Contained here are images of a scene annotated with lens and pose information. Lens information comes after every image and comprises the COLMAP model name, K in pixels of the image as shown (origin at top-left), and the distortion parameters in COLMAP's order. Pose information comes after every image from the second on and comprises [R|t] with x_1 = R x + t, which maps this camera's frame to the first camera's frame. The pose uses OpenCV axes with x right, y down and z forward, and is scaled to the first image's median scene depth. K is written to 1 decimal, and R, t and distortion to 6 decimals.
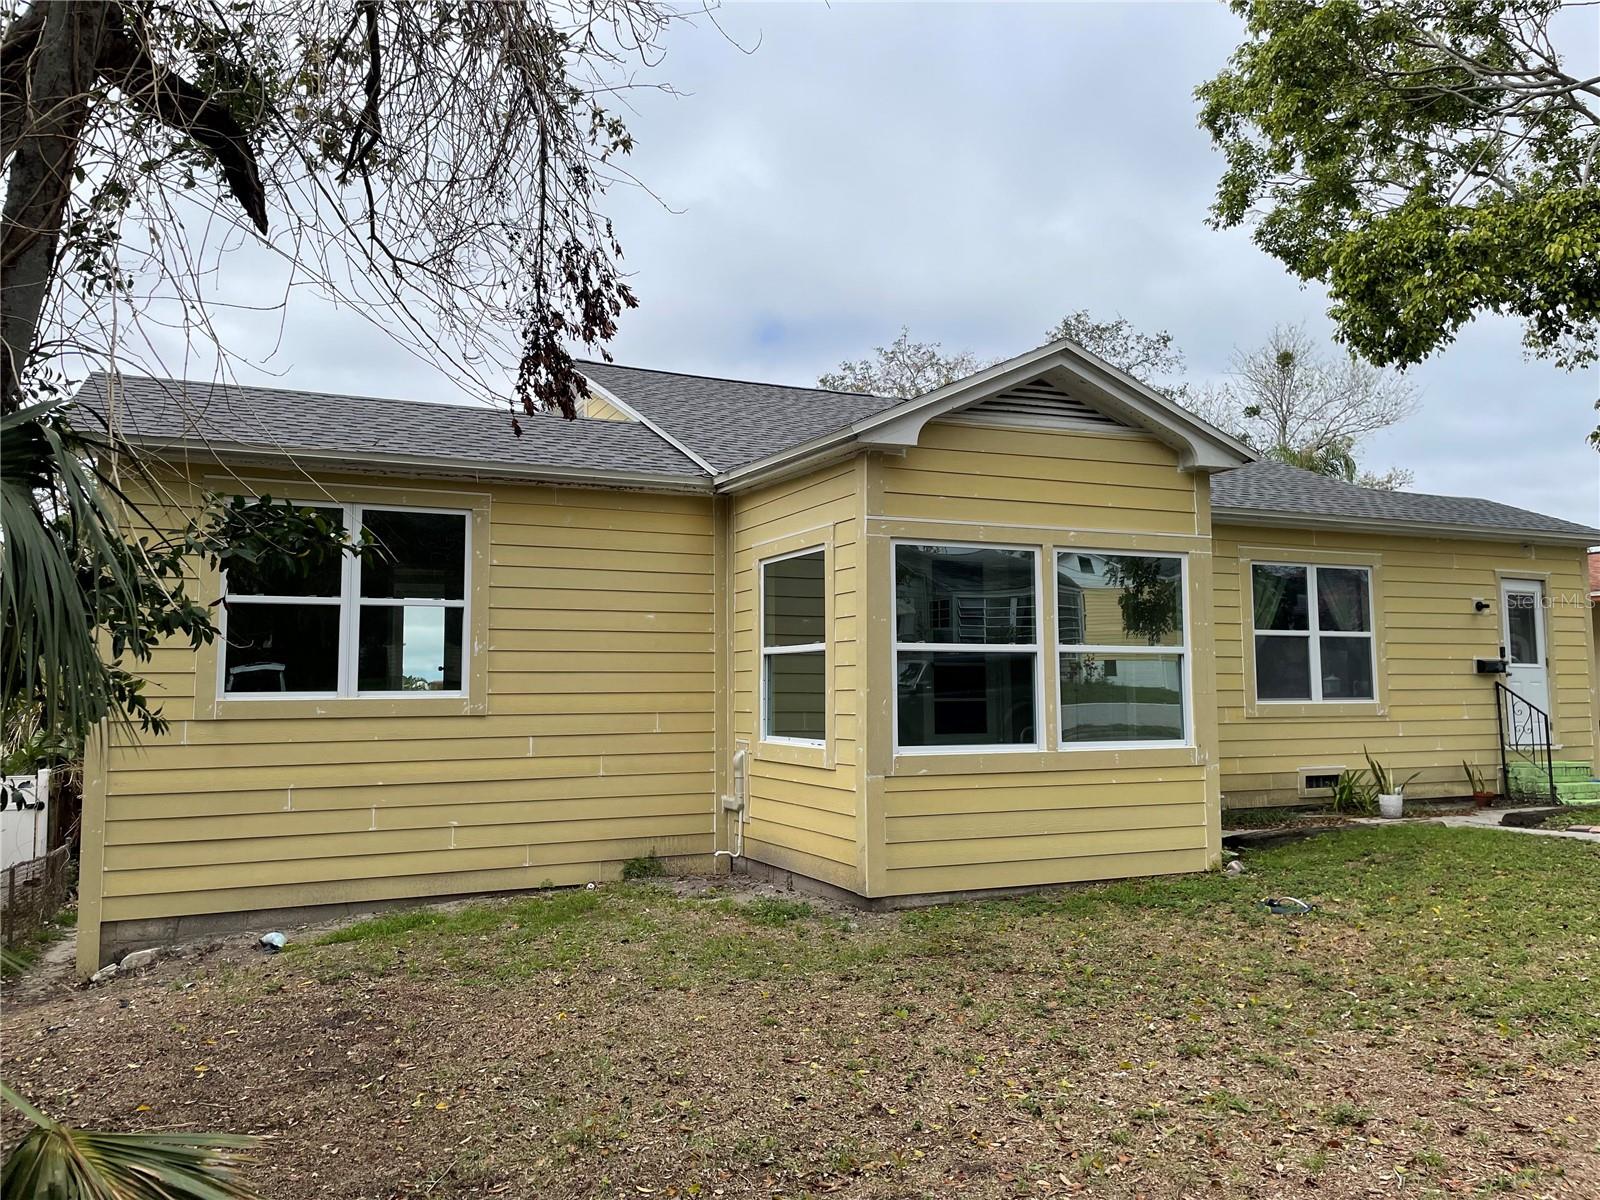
lens RADIAL K [[1220.9, 0, 797.5], [0, 1220.9, 596.6], [0, 0, 1]] dist [0.034813, -0.001531]
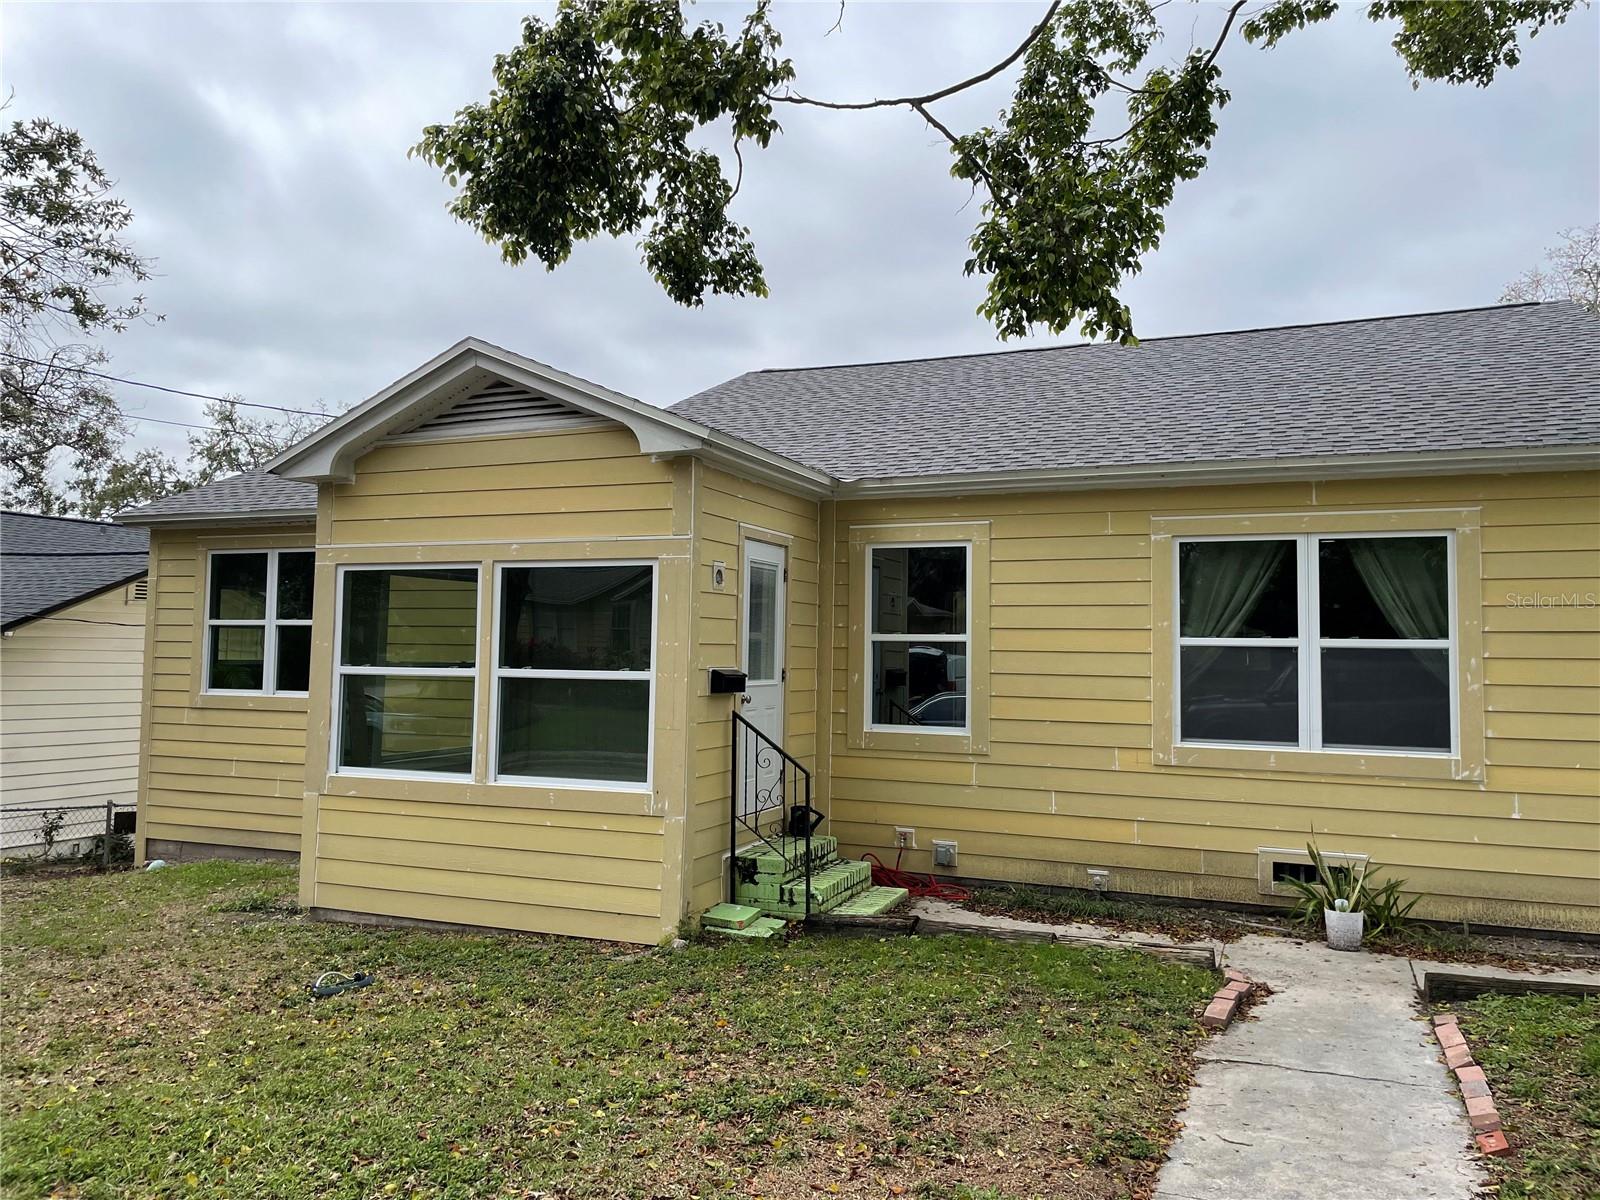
lens RADIAL K [[1220.9, 0, 801.1], [0, 1220.9, 598.6], [0, 0, 1]] dist [0.034813, -0.001531]
pose [[0.679760, -0.017920, -0.733215, 0.723726], [0.038076, 0.999216, 0.010879, -0.010520], [0.732445, -0.035312, 0.679910, 0.376865]]
